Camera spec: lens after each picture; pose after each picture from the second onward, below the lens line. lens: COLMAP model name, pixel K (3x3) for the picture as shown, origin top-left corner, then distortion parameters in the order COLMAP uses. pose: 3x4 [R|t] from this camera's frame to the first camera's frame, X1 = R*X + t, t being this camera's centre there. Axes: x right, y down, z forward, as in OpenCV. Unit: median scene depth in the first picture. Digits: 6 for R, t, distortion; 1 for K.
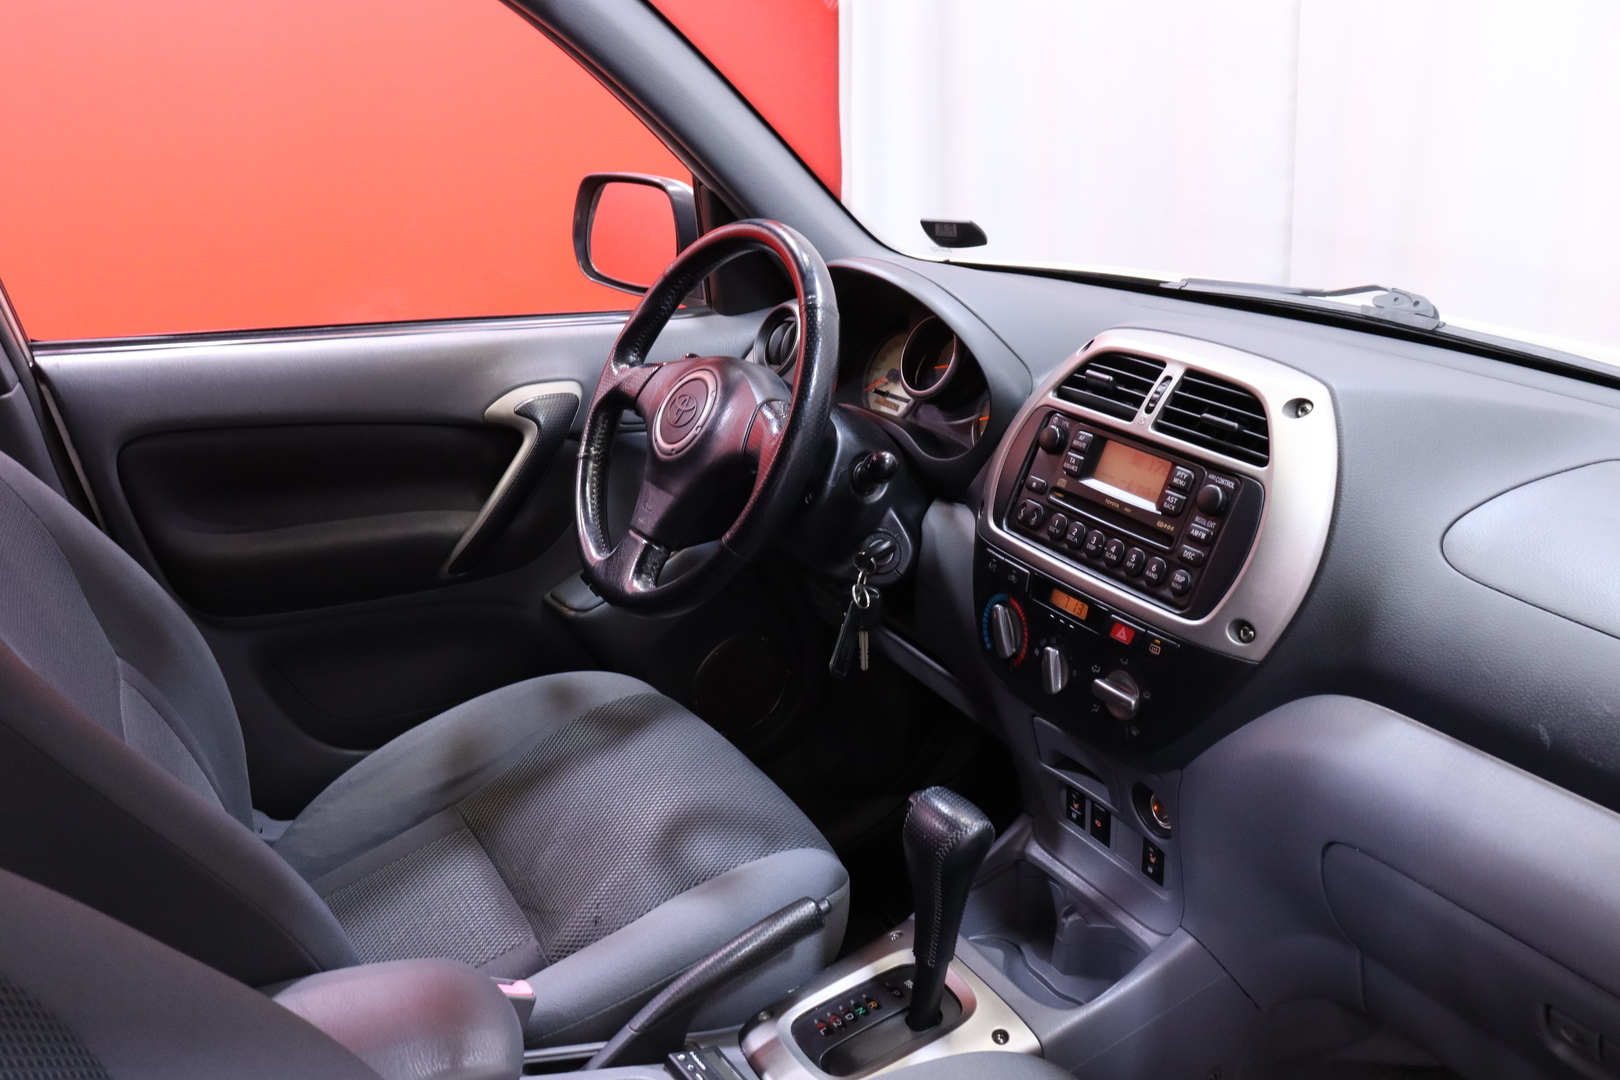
lens RADIAL K [[1320.5, 0, 810.0], [0, 1320.5, 540.0], [0, 0, 1]] dist [-0.107655, 0.013368]
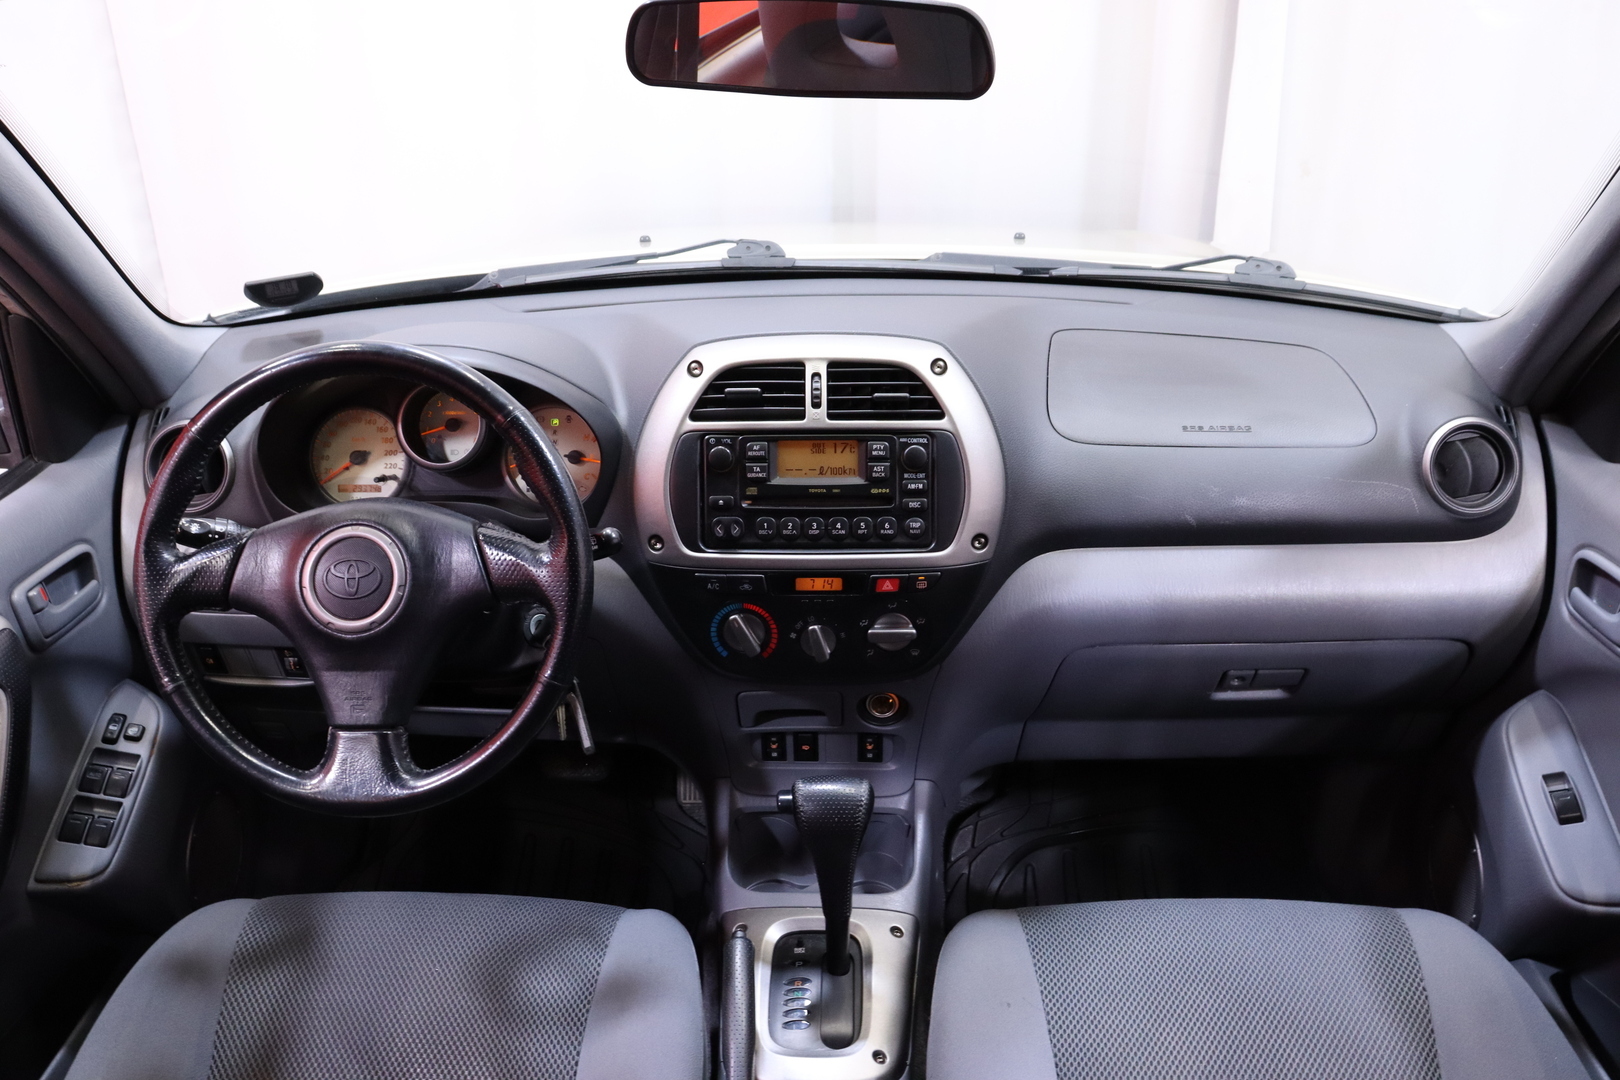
lens RADIAL K [[1320.5, 0, 810.0], [0, 1320.5, 540.0], [0, 0, 1]] dist [-0.107655, 0.013368]
pose [[0.548460, -0.395406, 0.736780, -0.664579], [0.322749, 0.912953, 0.249699, -0.286314], [-0.771379, 0.100845, 0.628335, 0.271222]]
